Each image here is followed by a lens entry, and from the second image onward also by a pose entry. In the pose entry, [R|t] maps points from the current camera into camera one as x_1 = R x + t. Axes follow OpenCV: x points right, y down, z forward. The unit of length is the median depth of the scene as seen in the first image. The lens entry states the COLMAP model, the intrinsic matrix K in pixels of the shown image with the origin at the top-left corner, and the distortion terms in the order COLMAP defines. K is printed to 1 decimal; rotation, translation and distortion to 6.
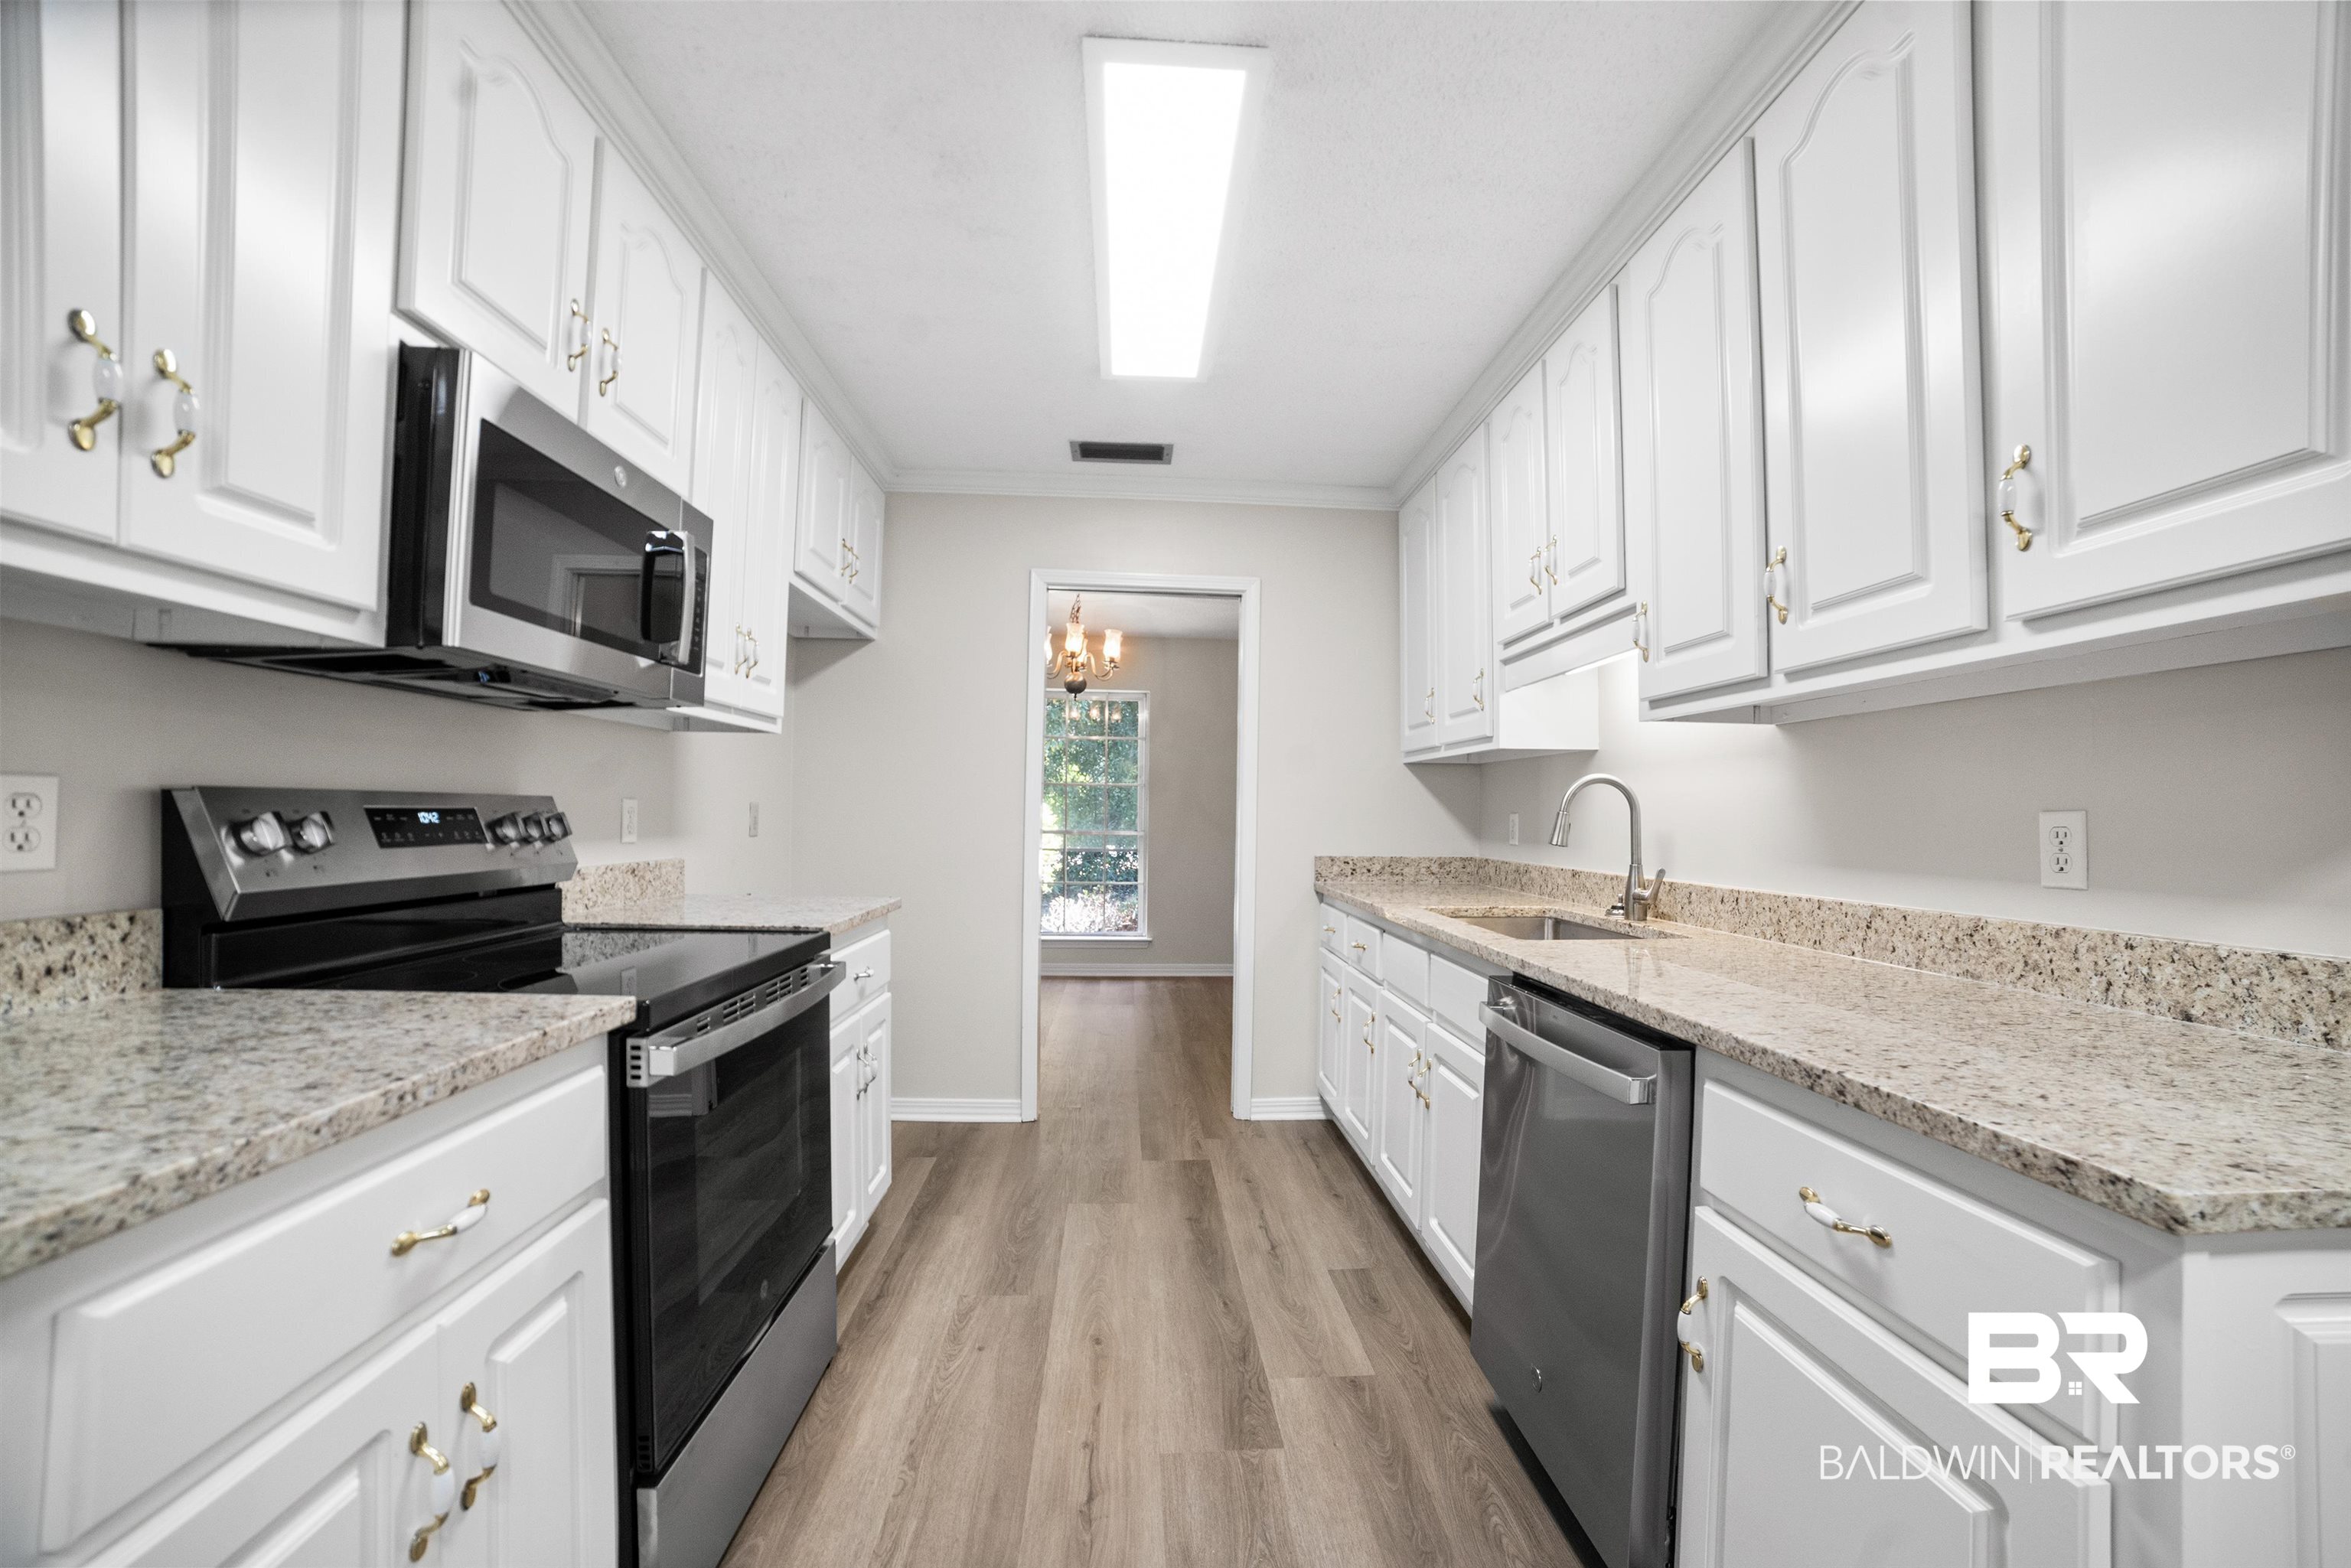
lens RADIAL K [[957.2, 0, 1182.0], [0, 957.2, 804.7], [0, 0, 1]] dist [-0.018425, 0.000220]
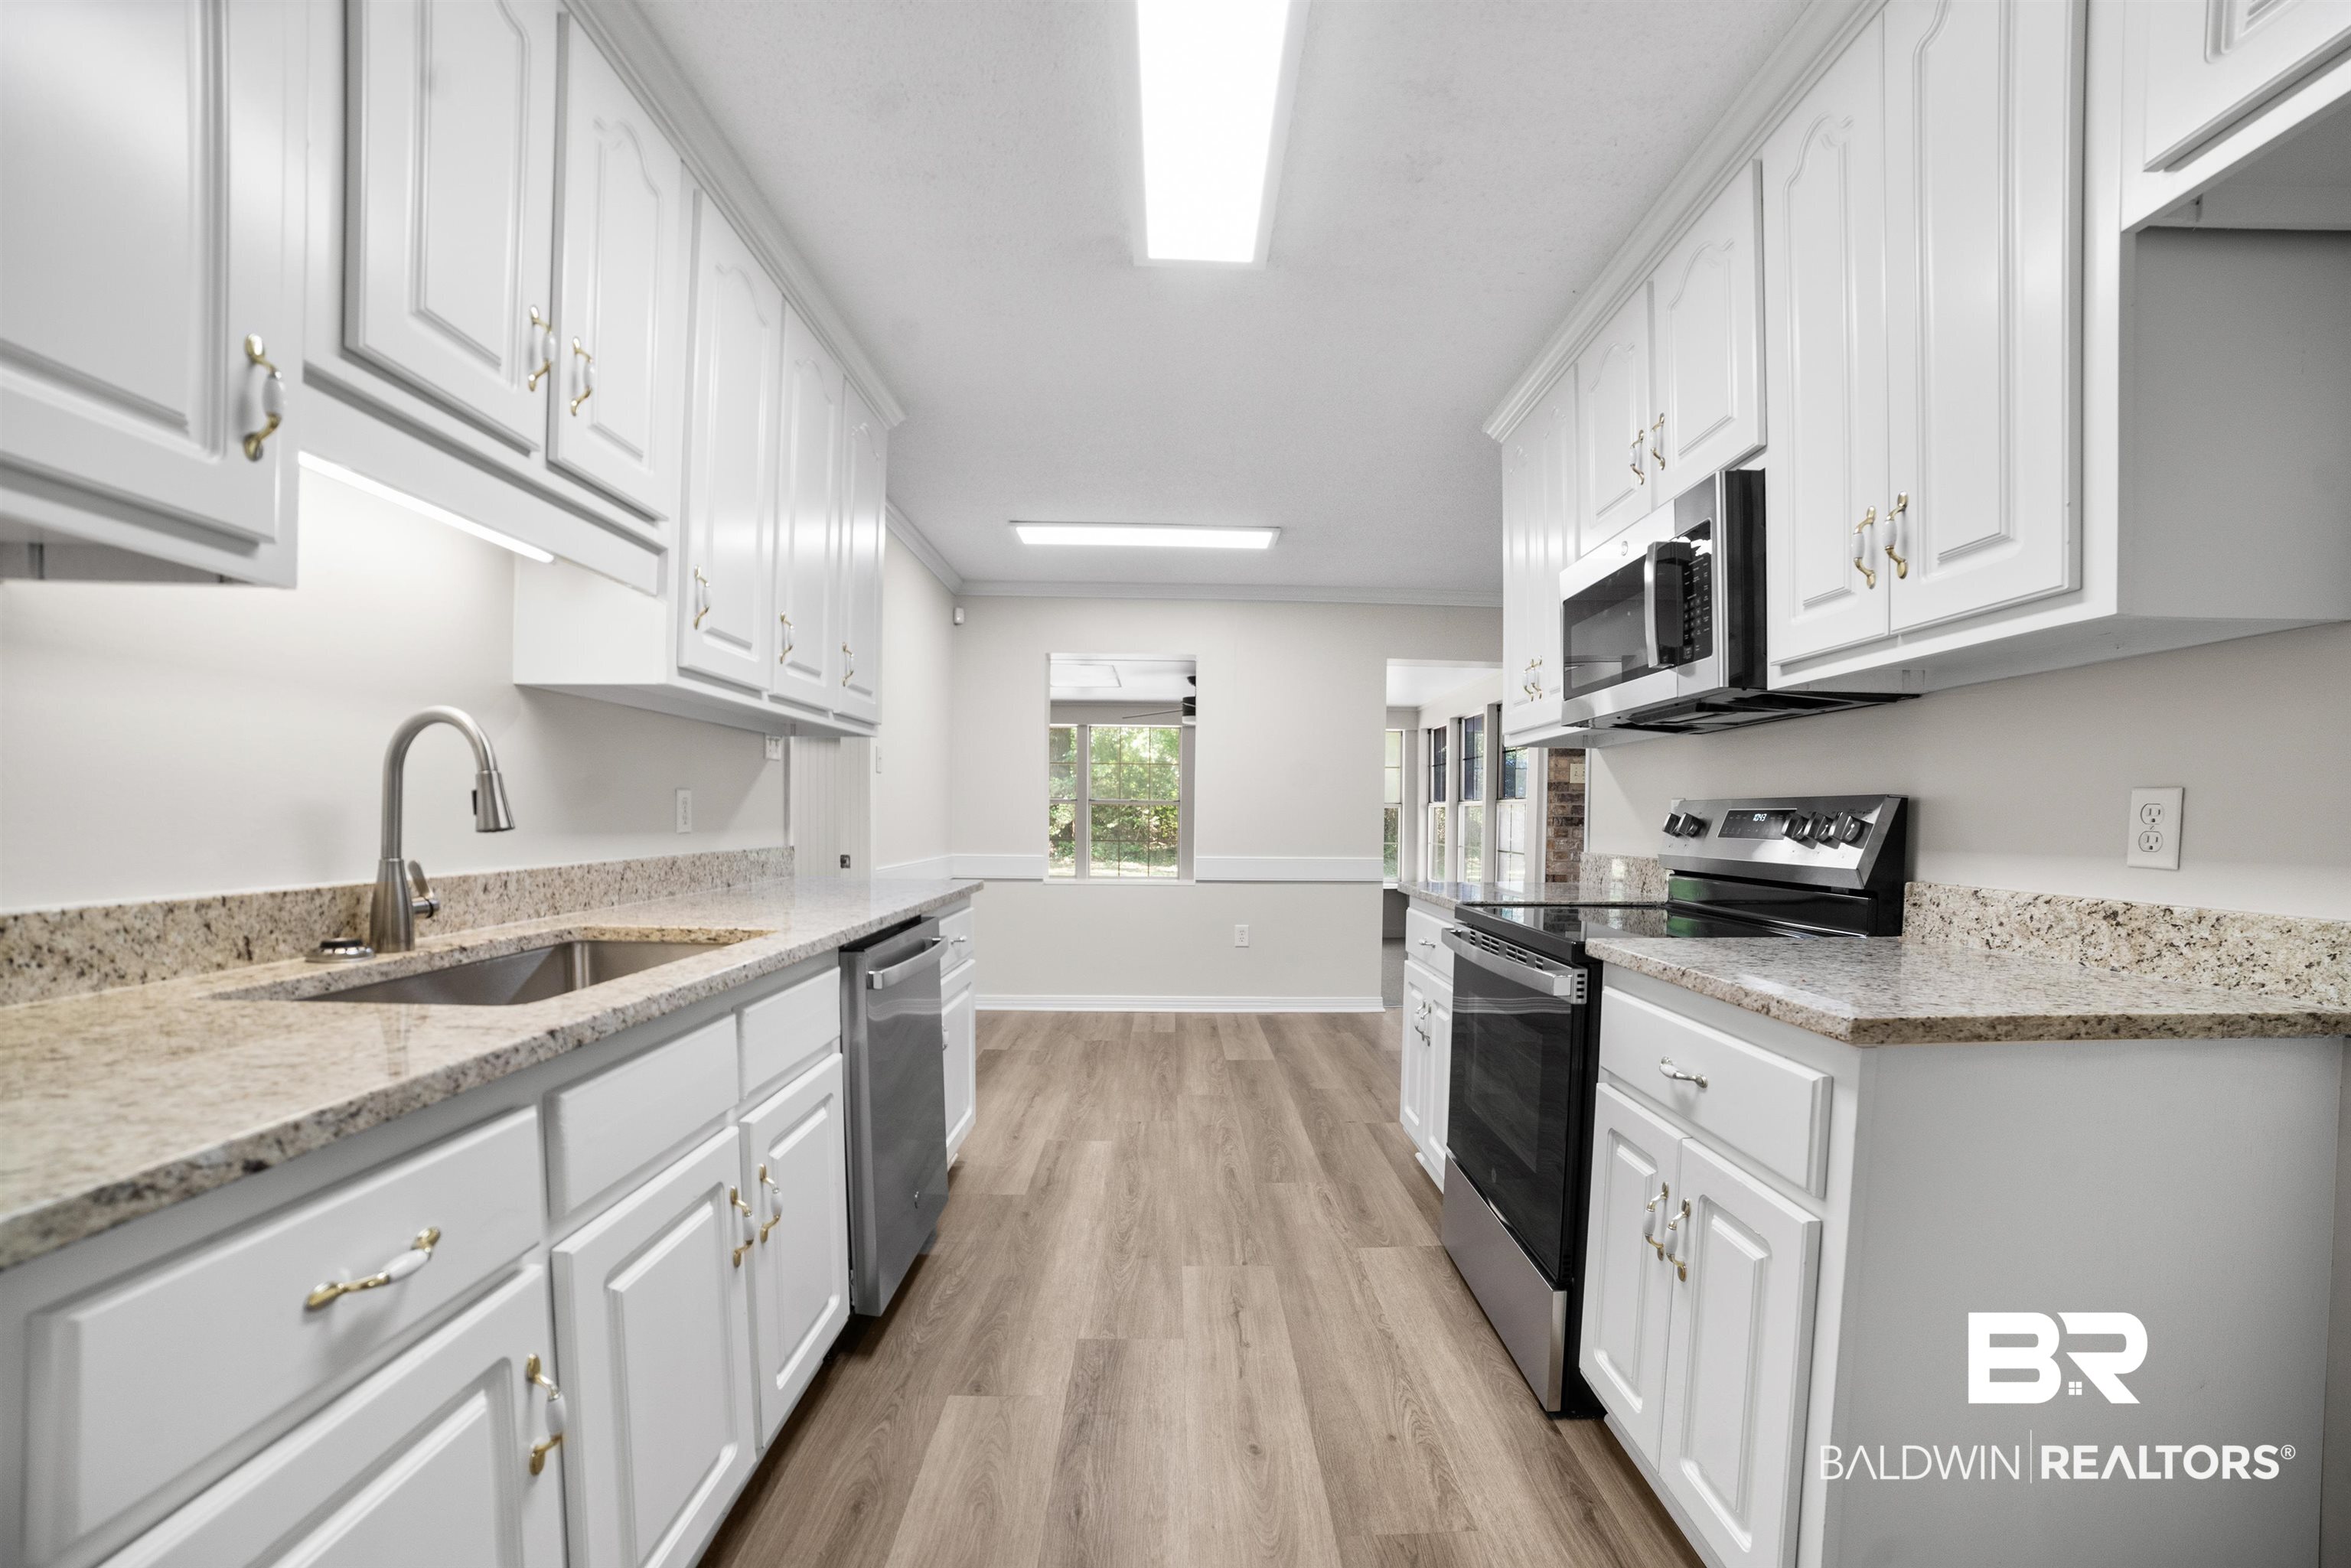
lens RADIAL K [[957.2, 0, 1178.7], [0, 957.2, 801.5], [0, 0, 1]] dist [-0.018425, 0.000220]
pose [[-0.998275, -0.022963, 0.054029, -0.060911], [-0.024370, 0.999377, -0.025524, 0.038684], [-0.053410, -0.026797, -0.998213, 2.023054]]
